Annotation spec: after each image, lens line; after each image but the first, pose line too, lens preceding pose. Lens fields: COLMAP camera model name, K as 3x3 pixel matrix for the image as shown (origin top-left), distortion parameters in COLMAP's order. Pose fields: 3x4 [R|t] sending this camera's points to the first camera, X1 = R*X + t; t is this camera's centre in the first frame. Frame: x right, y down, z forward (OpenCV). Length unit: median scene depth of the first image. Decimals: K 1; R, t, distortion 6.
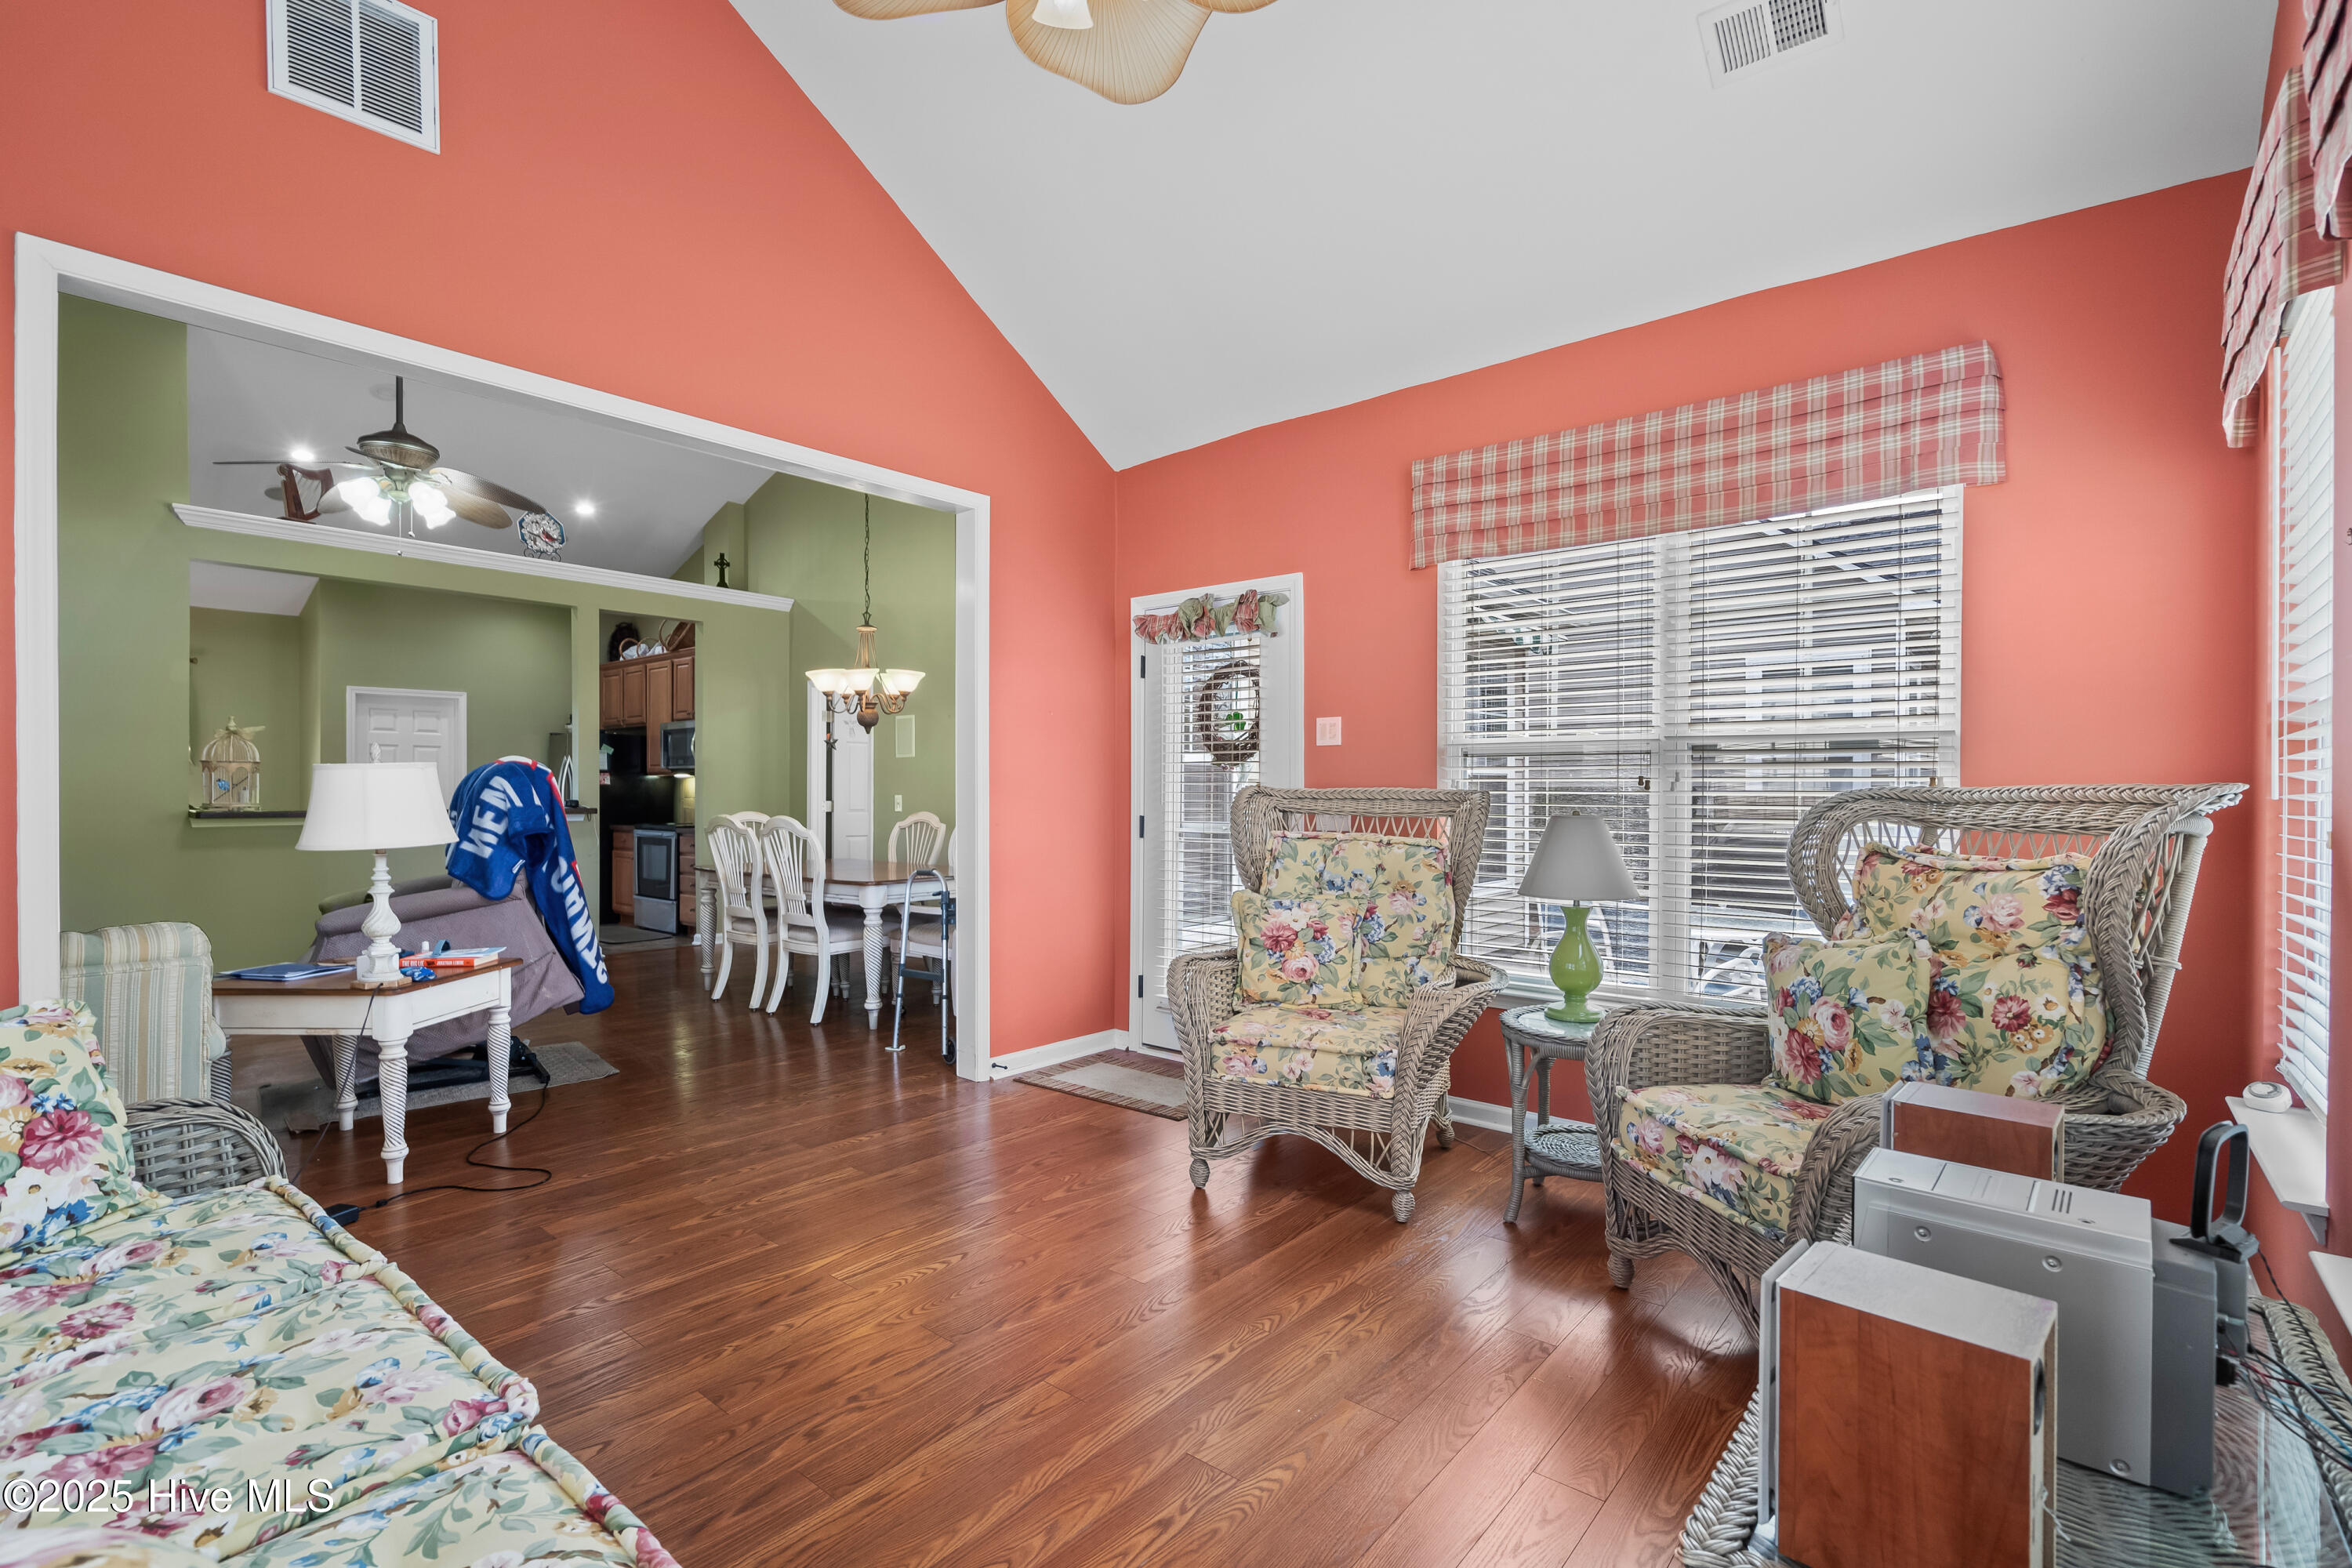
lens RADIAL K [[1080.3, 0, 1176.4], [0, 1080.3, 771.2], [0, 0, 1]] dist [-0.006196, 0.000642]
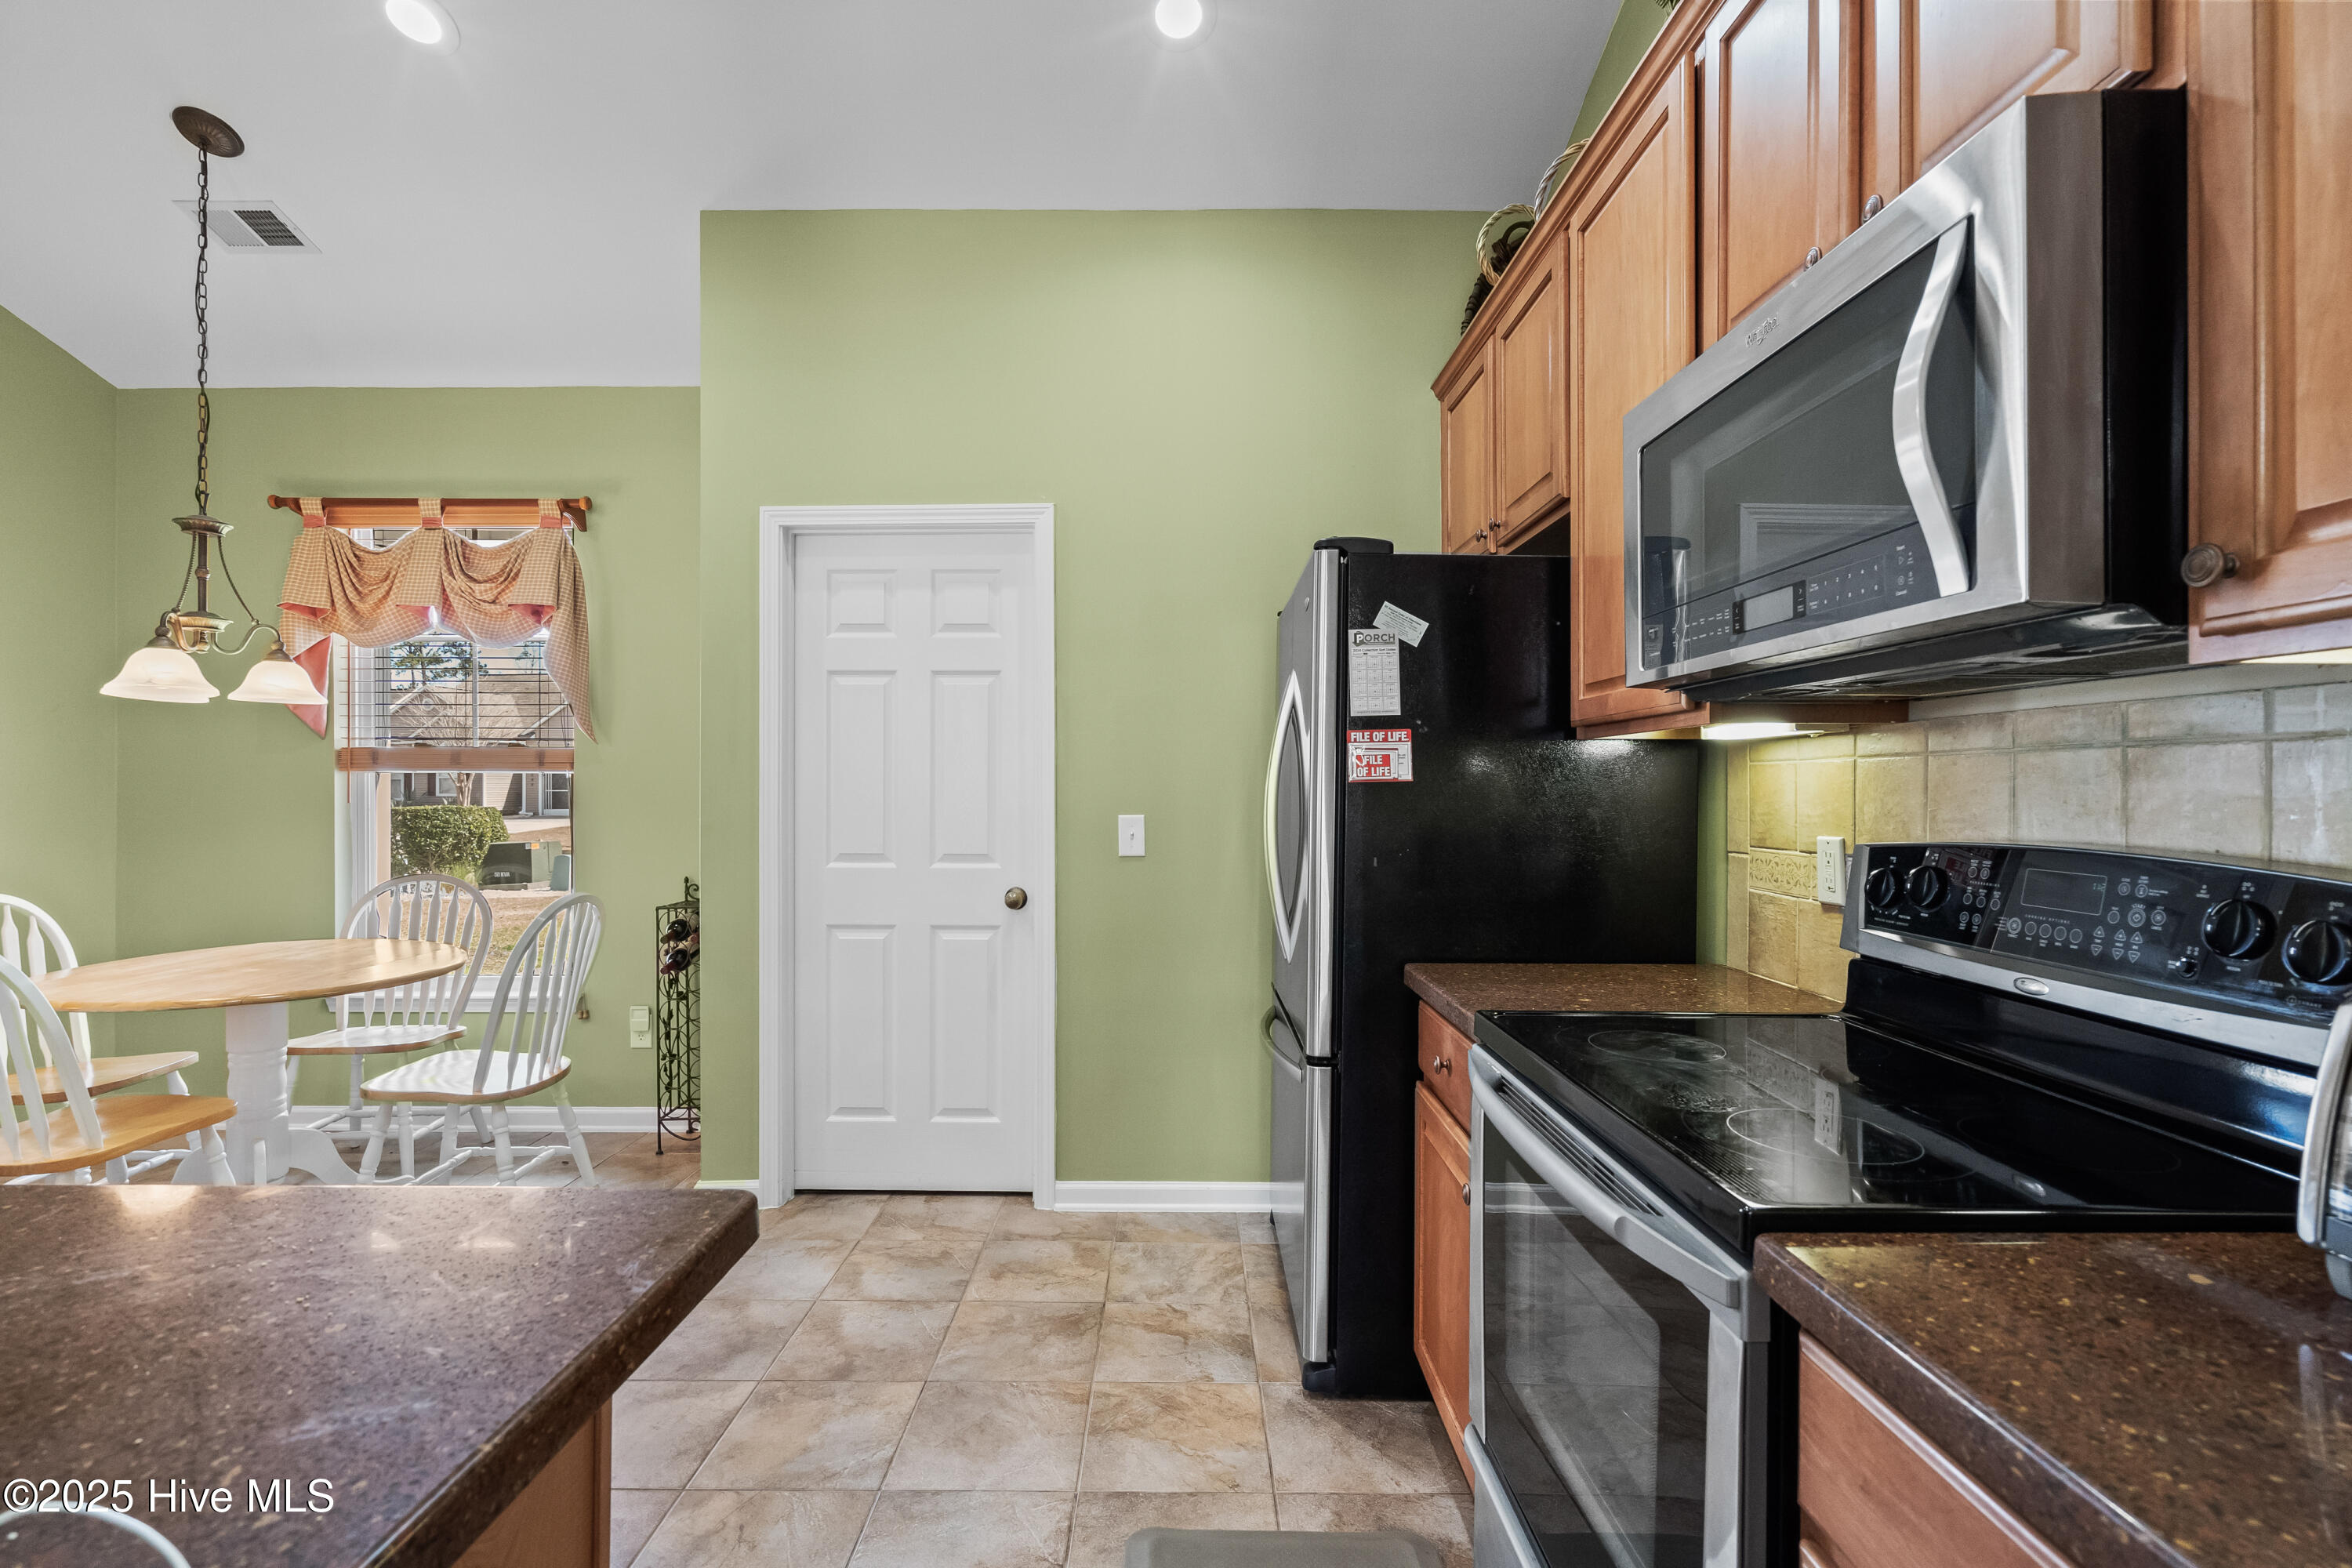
lens RADIAL K [[1067.8, 0, 1167.4], [0, 1067.8, 783.3], [0, 0, 1]] dist [-0.007148, 0.004081]
pose [[0.631997, 0.001285, -0.774970, -0.387224], [0.001846, 0.999993, 0.003163, 0.012159], [0.774969, -0.003430, 0.631990, 0.824250]]
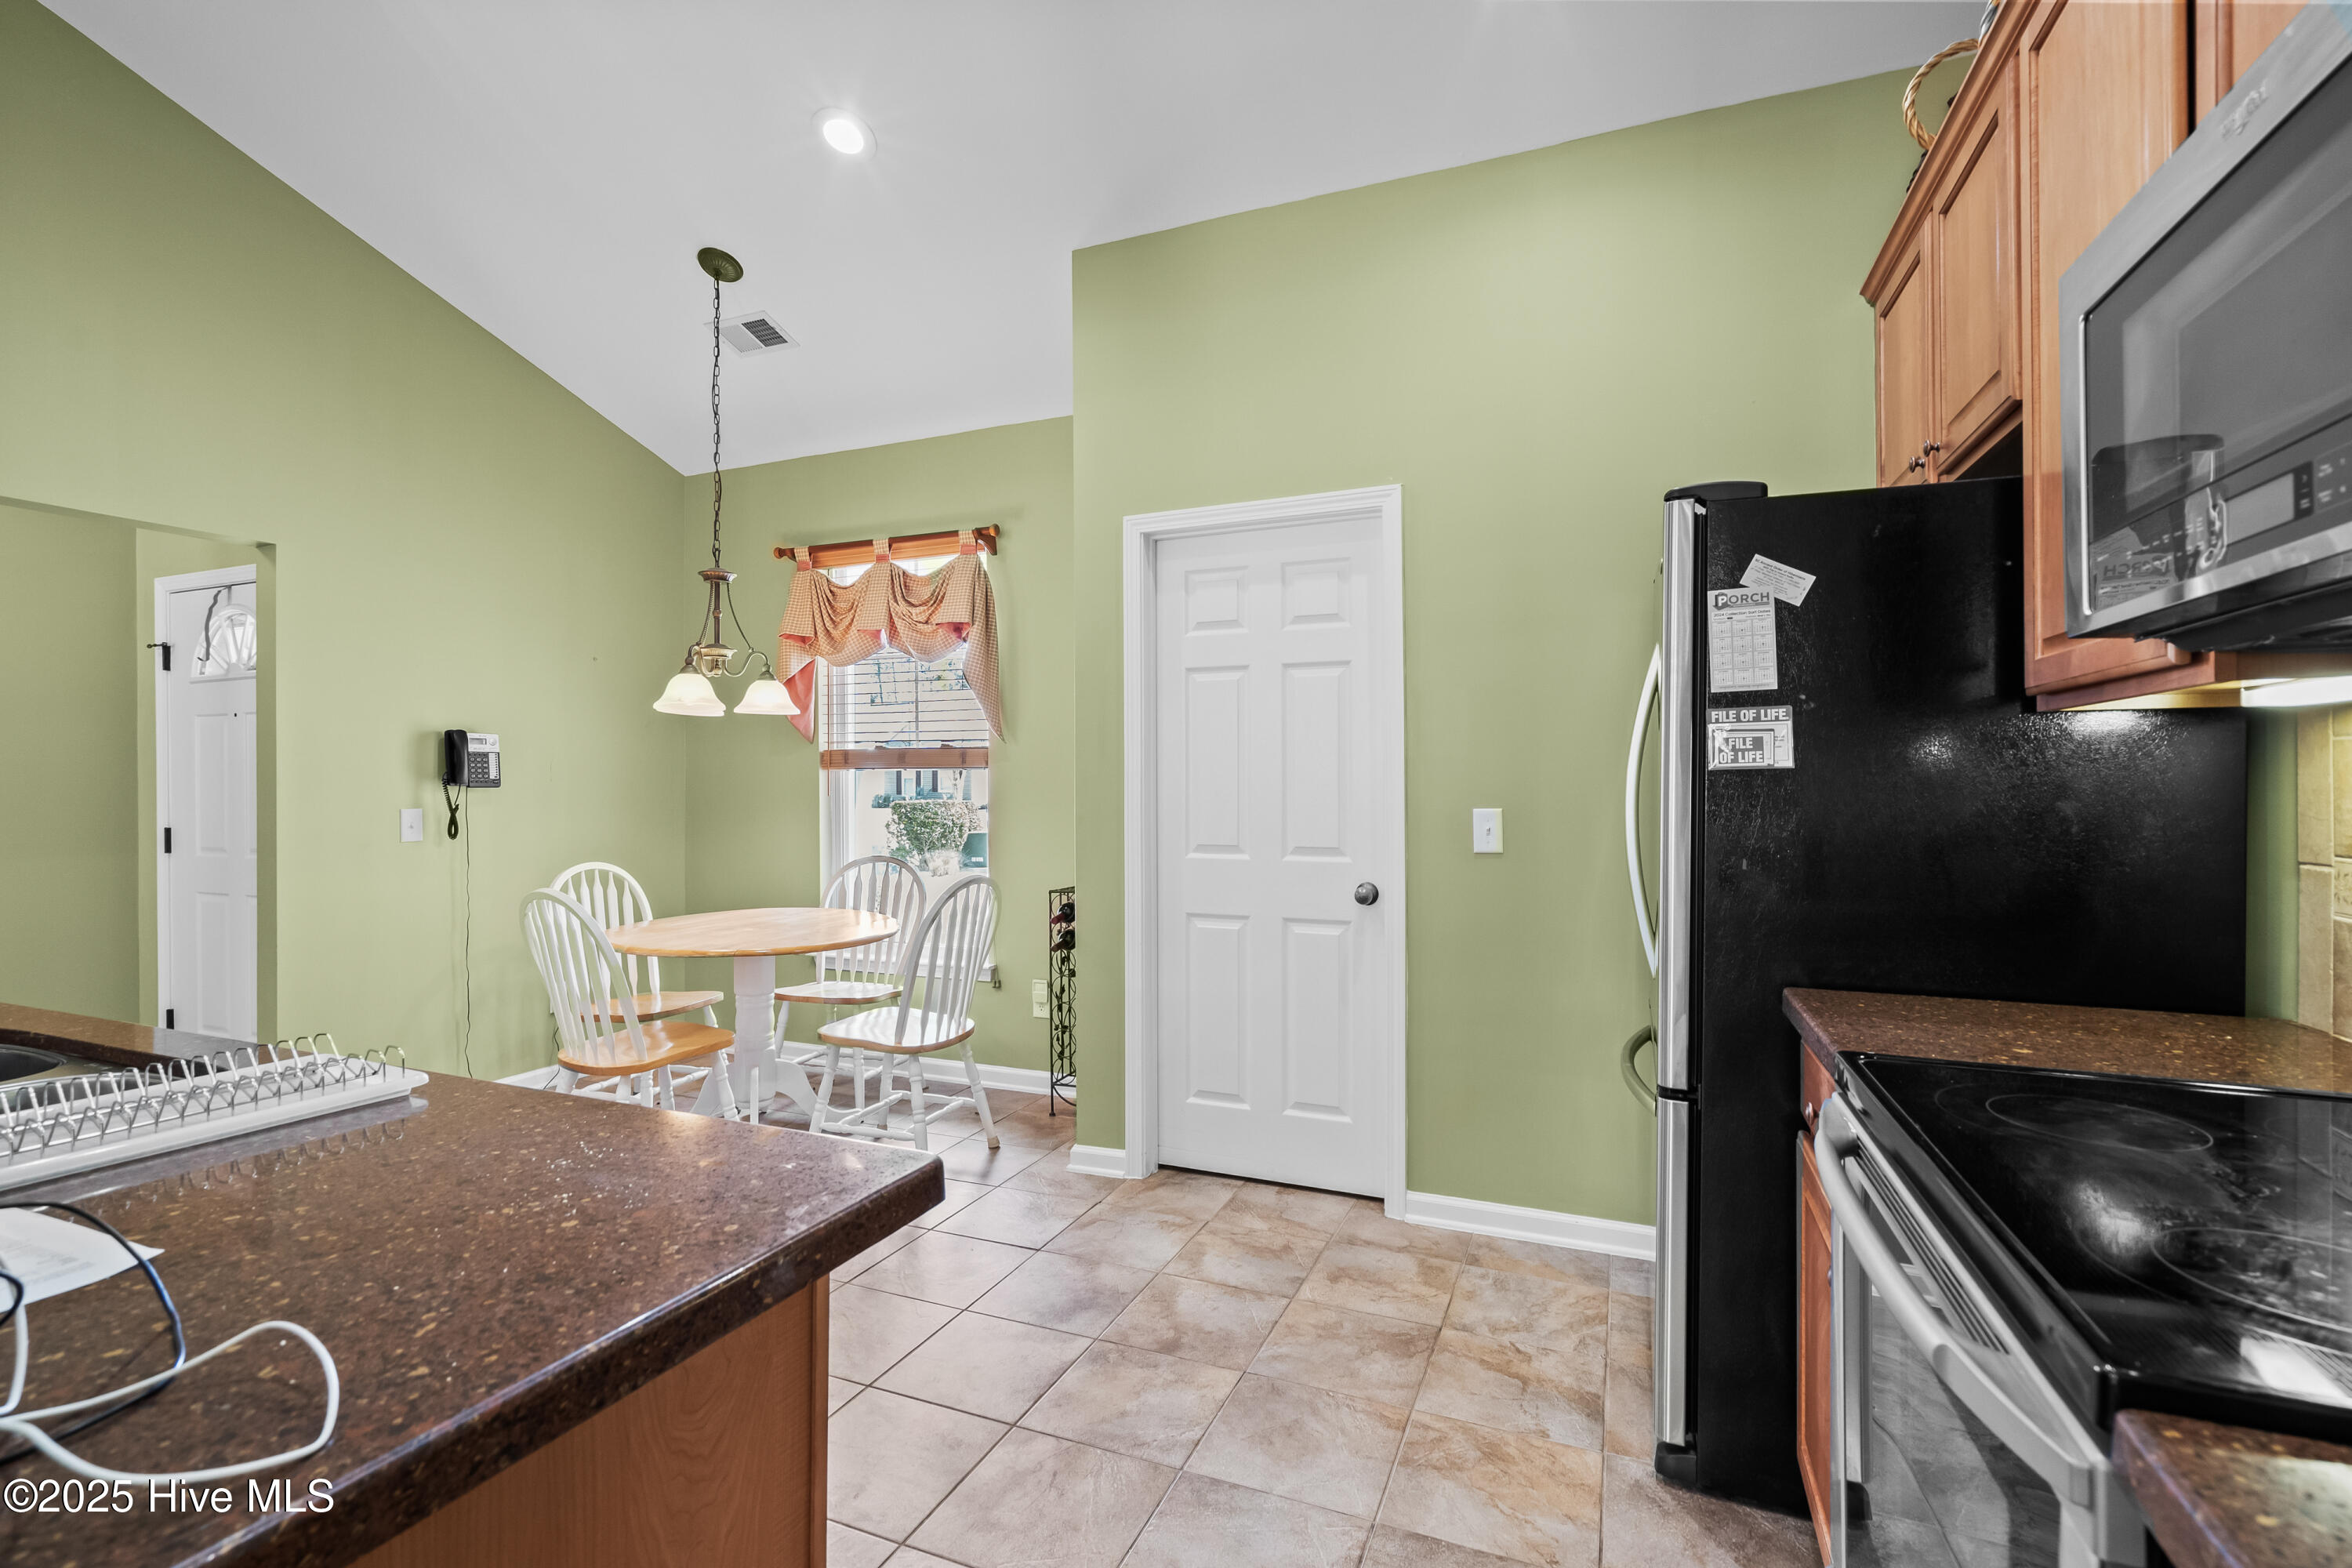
lens RADIAL K [[1069.6, 0, 1168.7], [0, 1069.6, 775.6], [0, 0, 1]] dist [-0.011718, 0.010409]
pose [[0.285654, -0.004293, -0.958323, -0.381488], [0.008283, 0.999964, -0.002010, 0.013281], [0.958297, -0.007364, 0.285679, 0.848053]]
